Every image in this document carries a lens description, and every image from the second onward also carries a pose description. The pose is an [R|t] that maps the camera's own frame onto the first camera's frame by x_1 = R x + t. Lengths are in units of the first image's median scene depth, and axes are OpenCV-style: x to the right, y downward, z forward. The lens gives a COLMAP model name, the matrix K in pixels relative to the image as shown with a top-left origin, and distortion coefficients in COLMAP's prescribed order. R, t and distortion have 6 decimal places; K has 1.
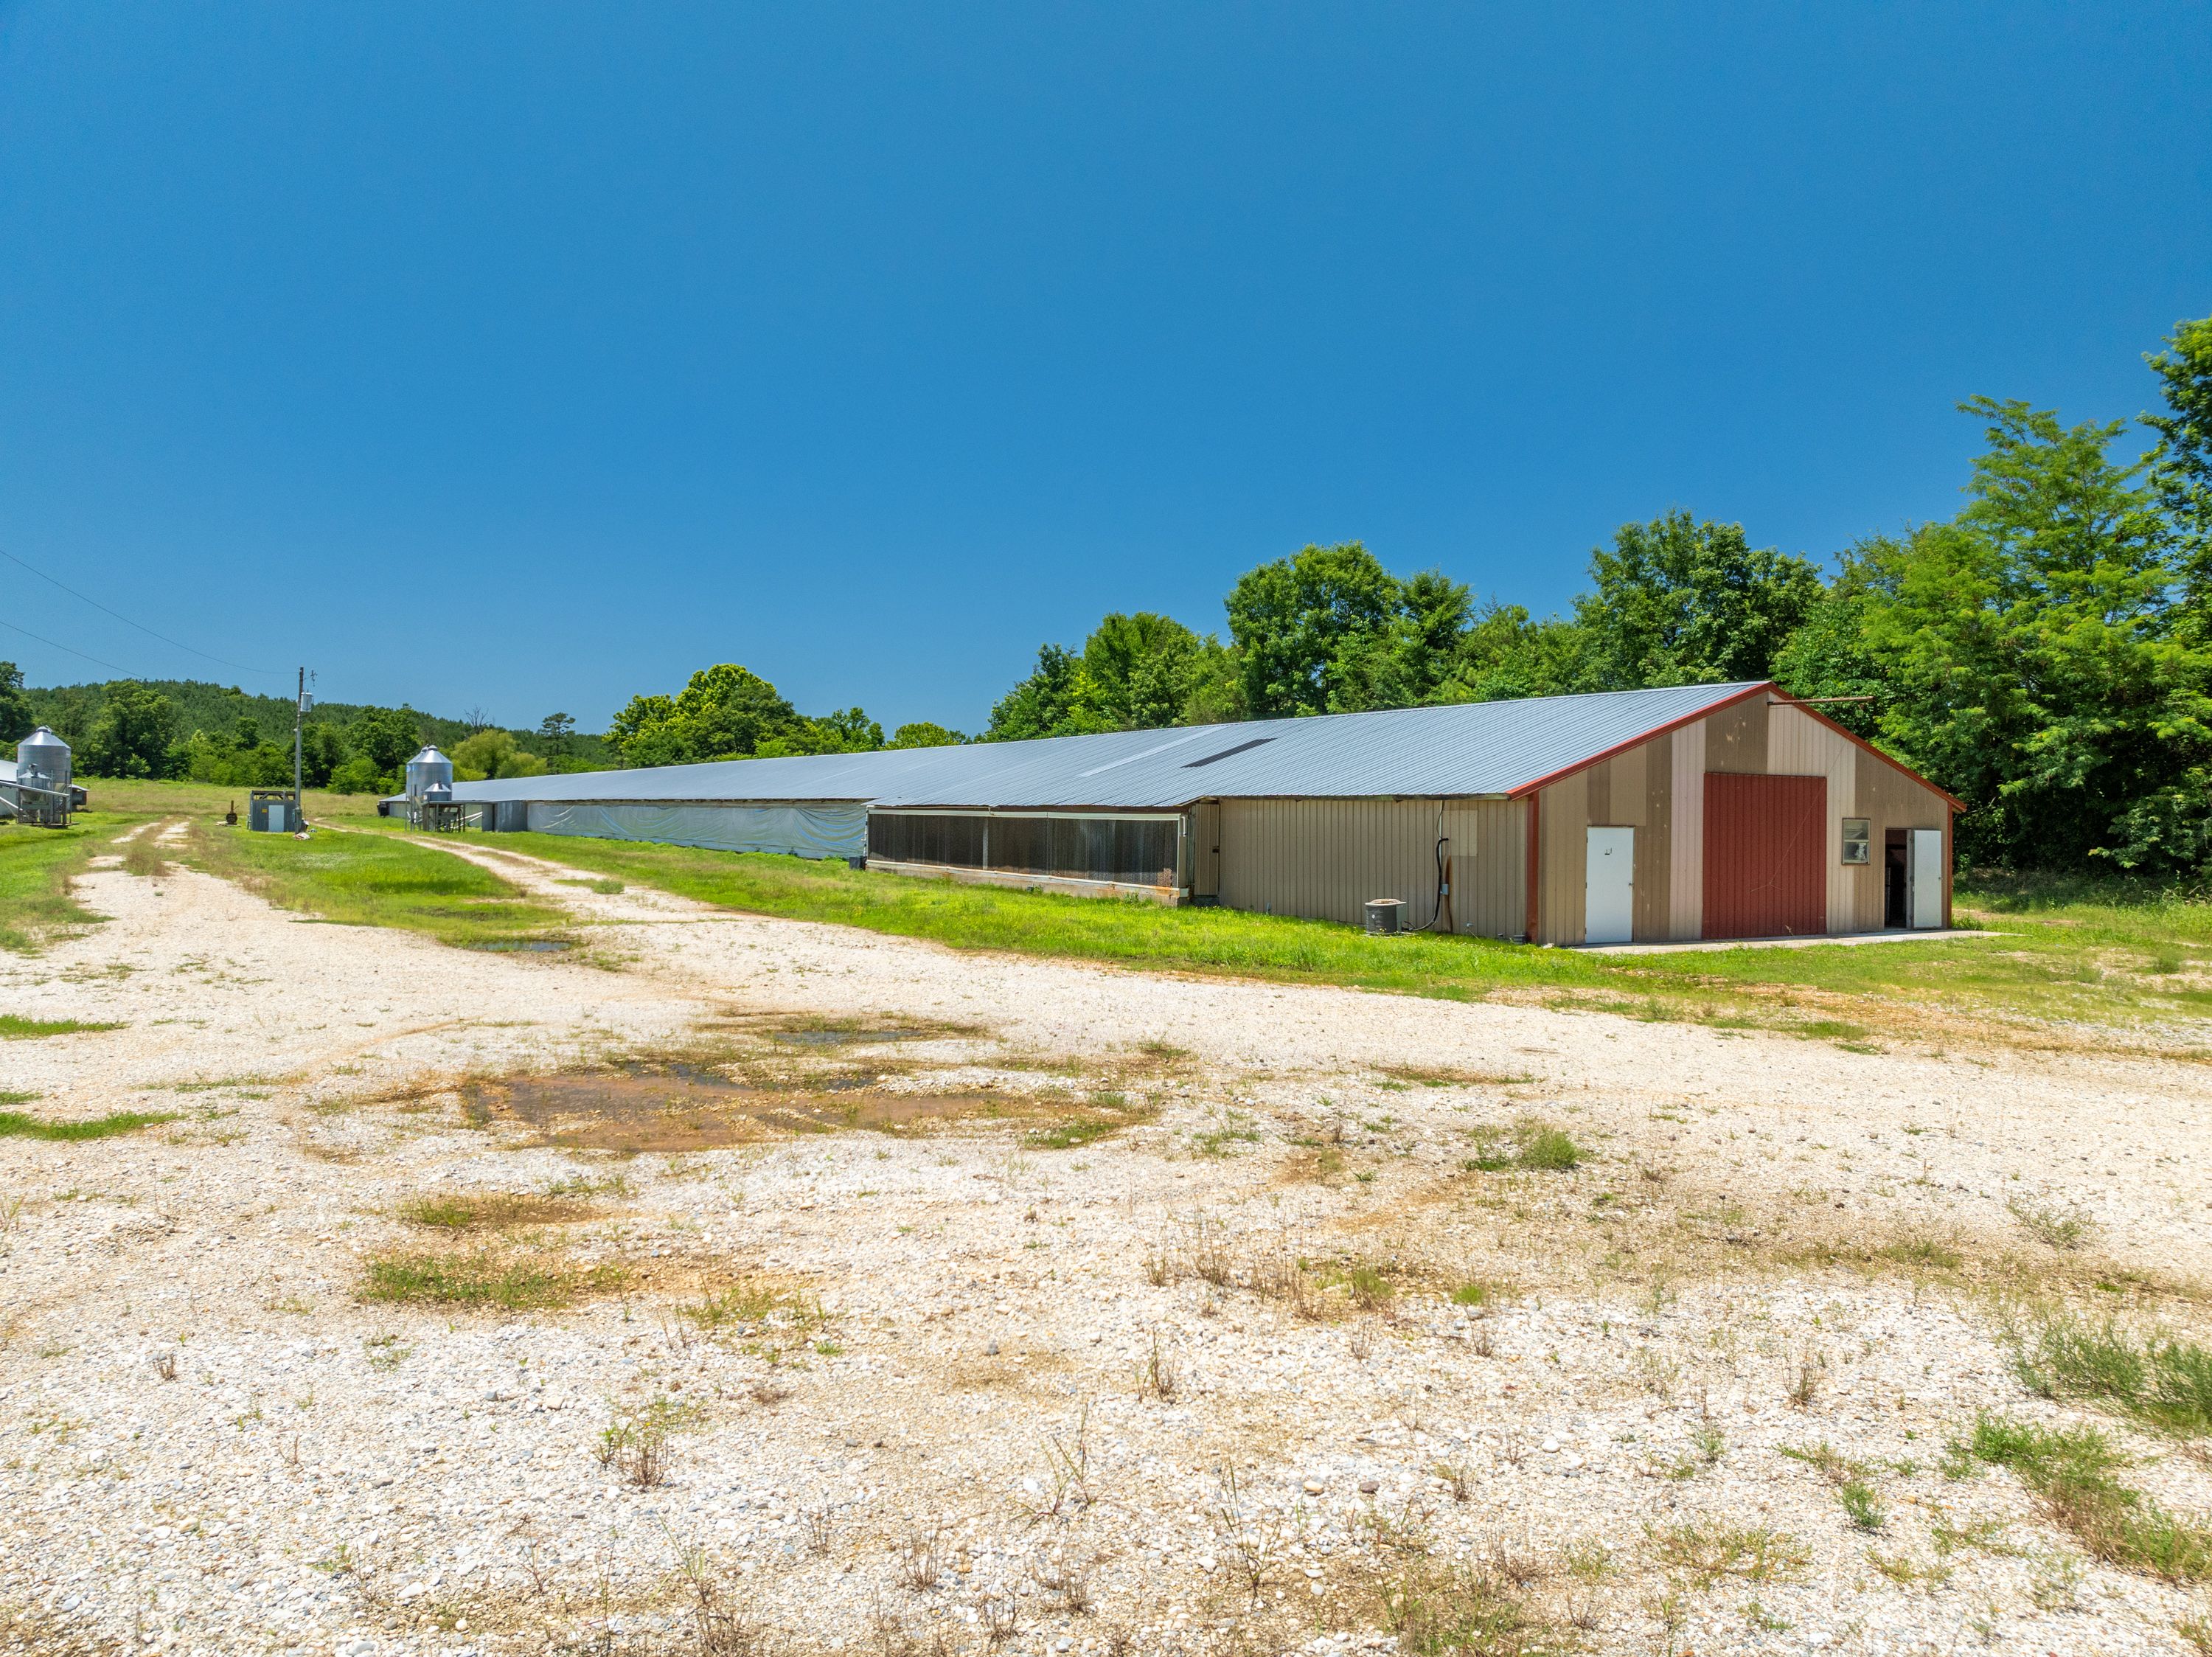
lens RADIAL K [[1555.7, 0, 1106.0], [0, 1555.7, 828.5], [0, 0, 1]] dist [-0.033554, -0.002573]
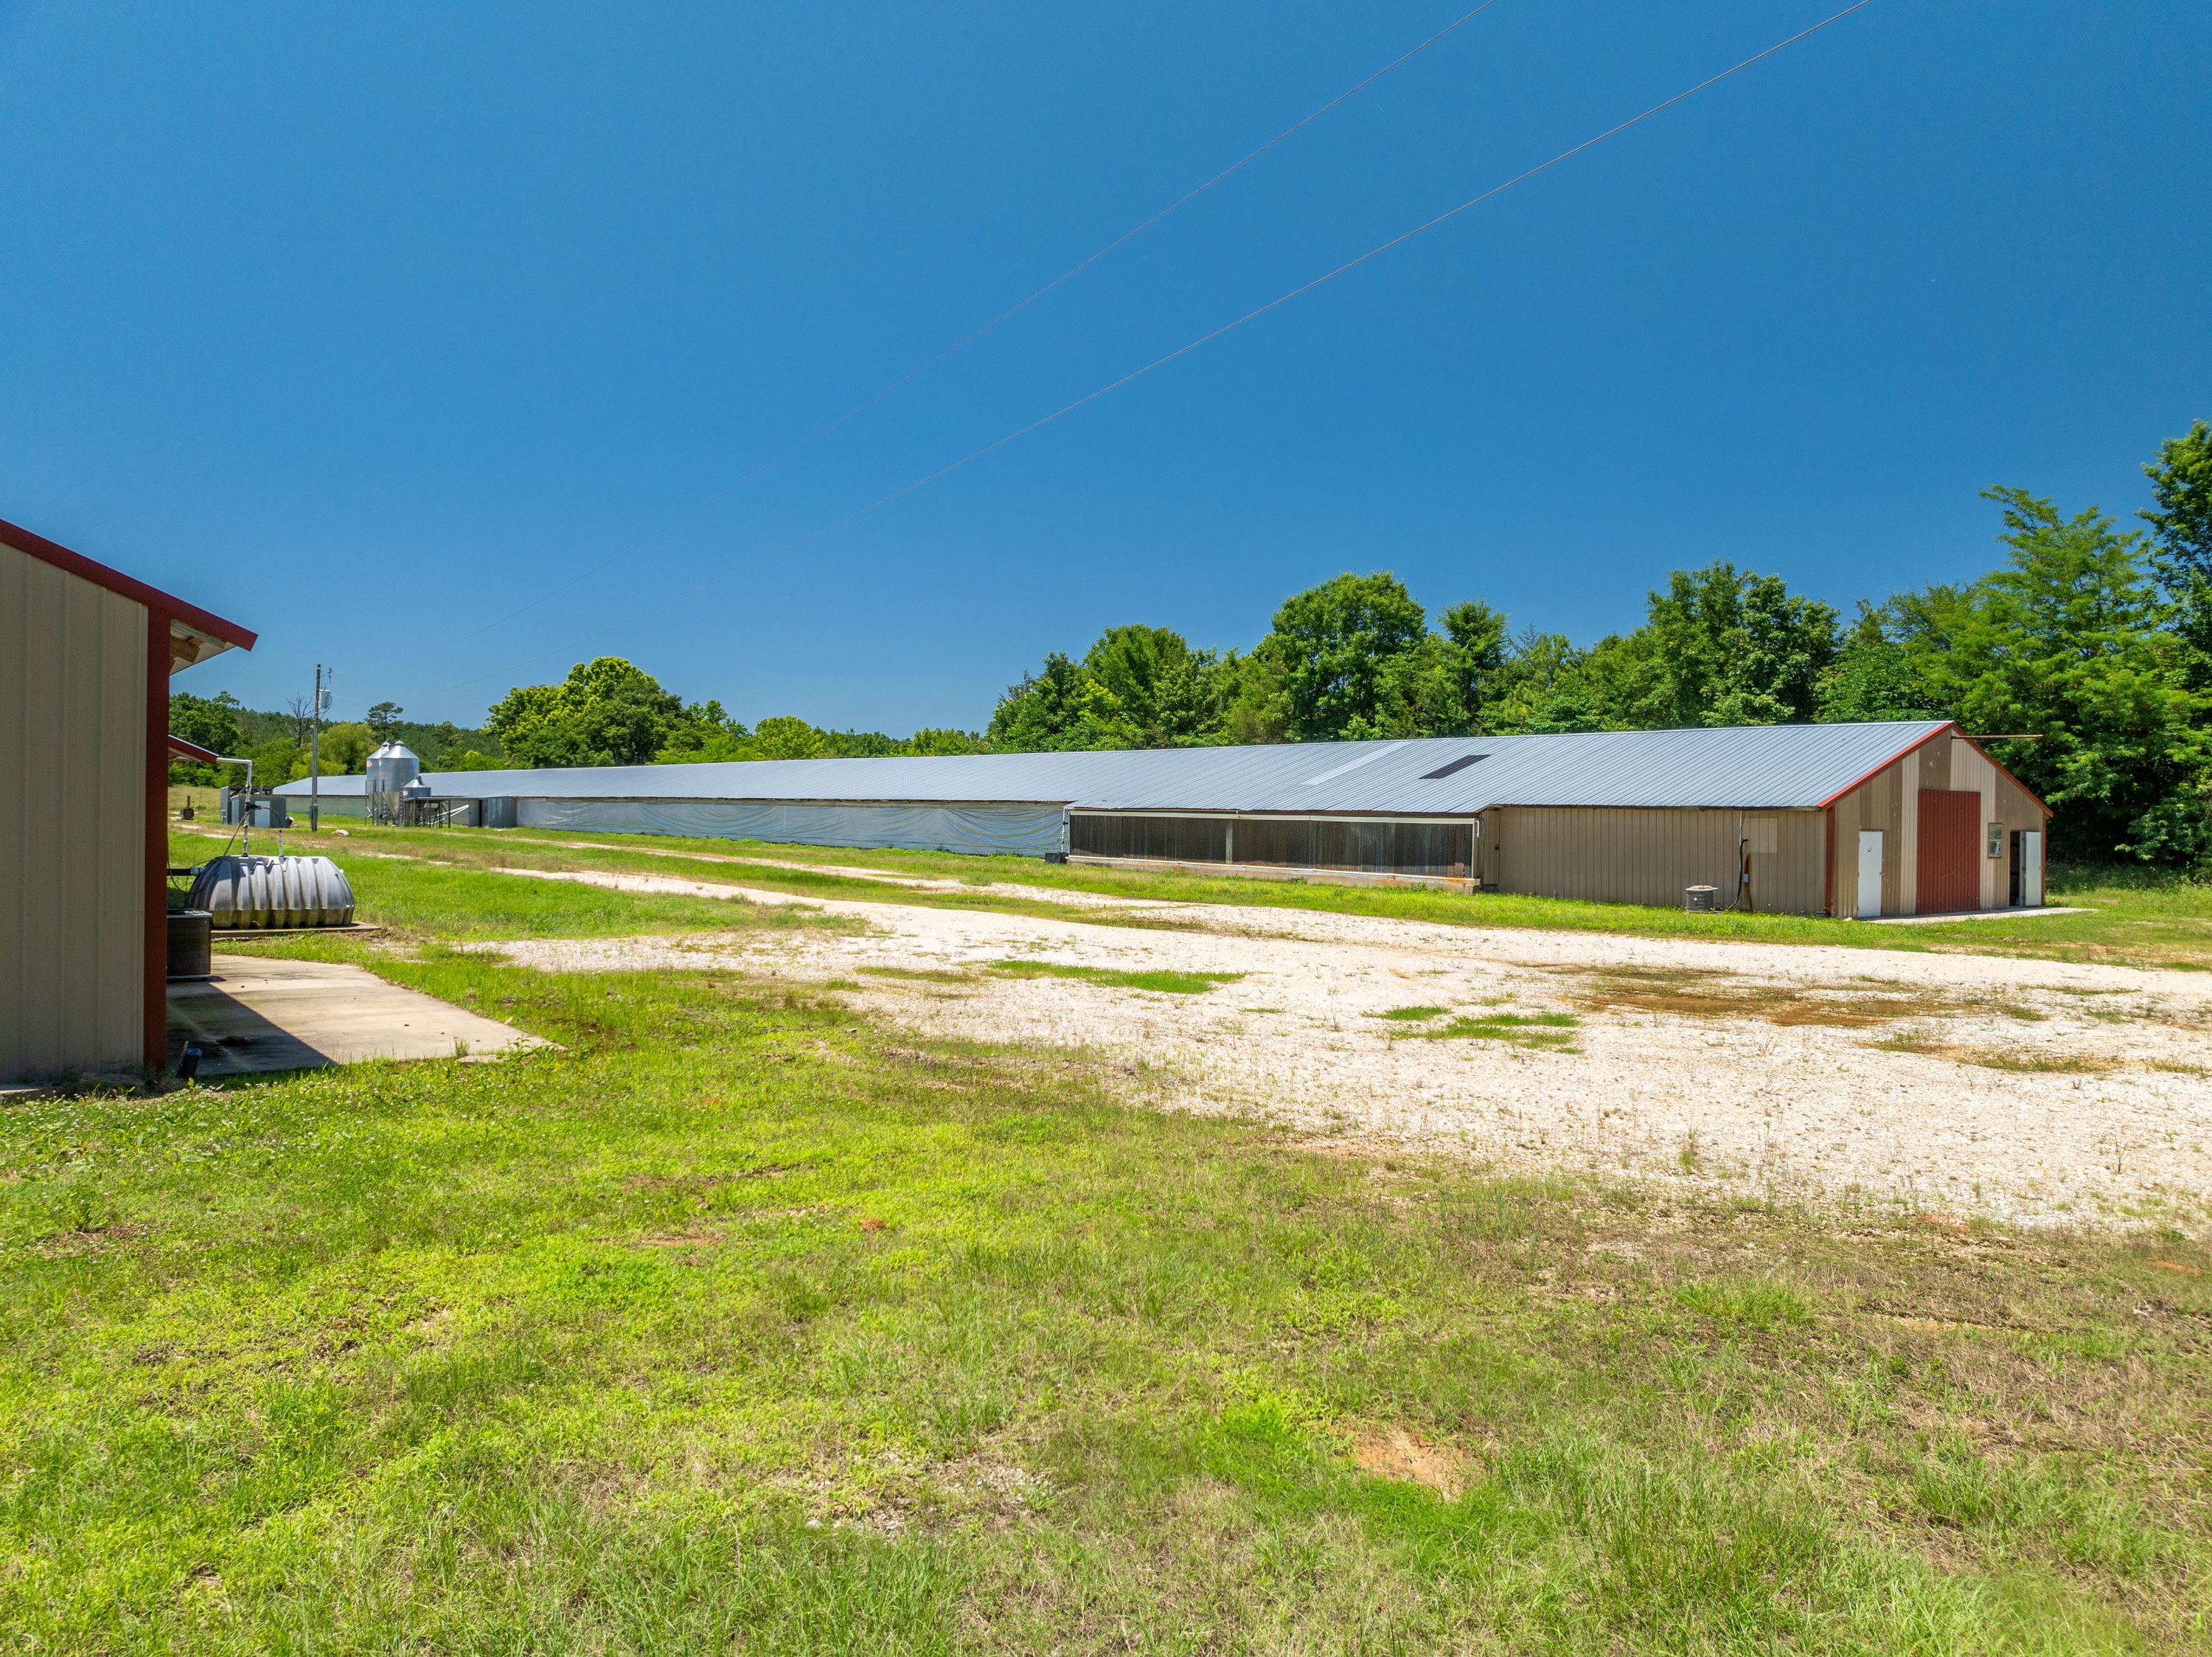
lens RADIAL K [[1563.6, 0, 1106.0], [0, 1563.6, 828.5], [0, 0, 1]] dist [-0.054352, 0.021249]
pose [[0.990481, -0.000209, 0.137650, -0.283094], [-0.000458, 0.999988, 0.004816, -0.005057], [-0.137650, -0.004833, 0.990469, -0.128357]]
